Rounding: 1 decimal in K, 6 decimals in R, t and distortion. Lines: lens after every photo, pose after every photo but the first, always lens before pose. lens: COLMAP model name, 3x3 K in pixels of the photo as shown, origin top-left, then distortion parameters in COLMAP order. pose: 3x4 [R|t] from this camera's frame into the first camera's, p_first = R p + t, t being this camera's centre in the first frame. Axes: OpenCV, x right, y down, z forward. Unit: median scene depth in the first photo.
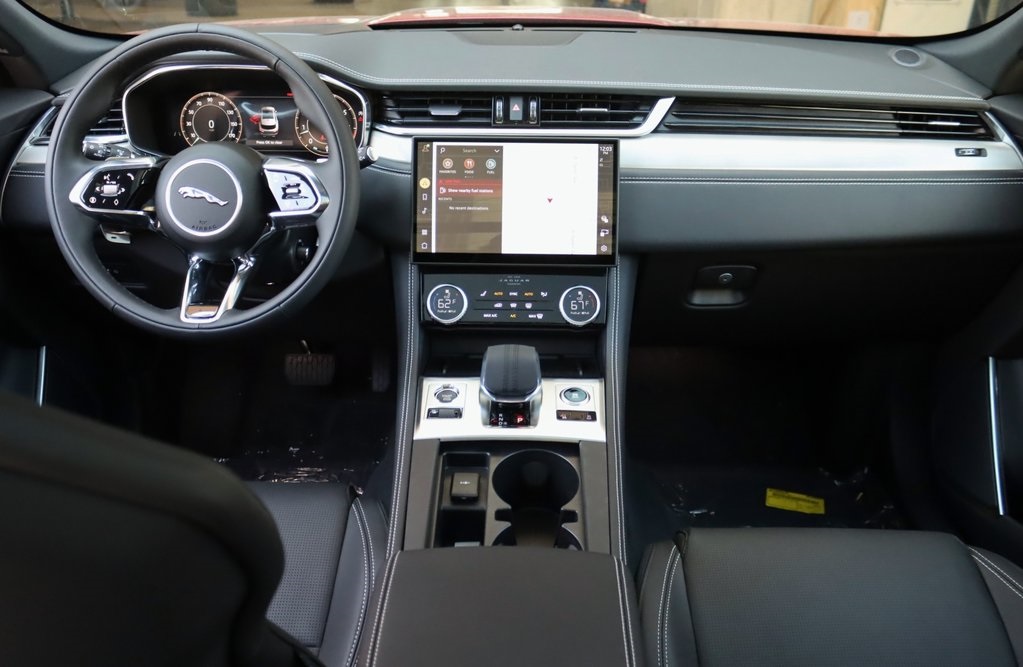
lens RADIAL K [[875.7, 0, 511.5], [0, 875.7, 333.5], [0, 0, 1]] dist [-0.008858, -0.009646]
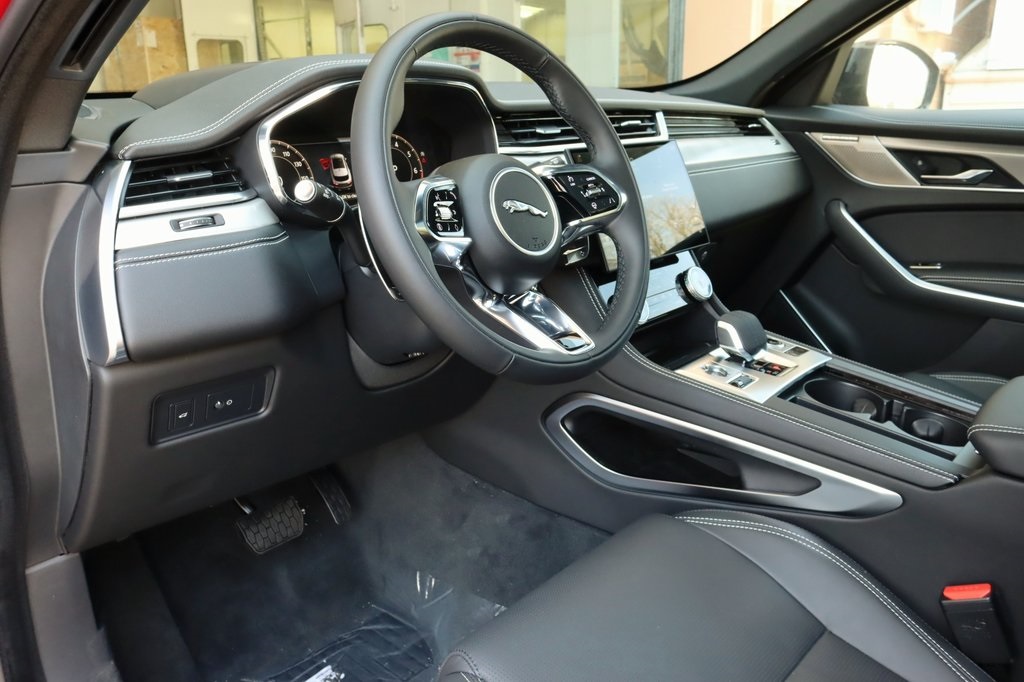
lens RADIAL K [[851.8, 0, 515.7], [0, 851.8, 342.0], [0, 0, 1]] dist [-0.007378, -0.008447]
pose [[0.638495, -0.227385, 0.735269, -0.888826], [0.356108, 0.934224, -0.020325, -0.025891], [-0.682284, 0.274813, 0.677471, 0.456139]]
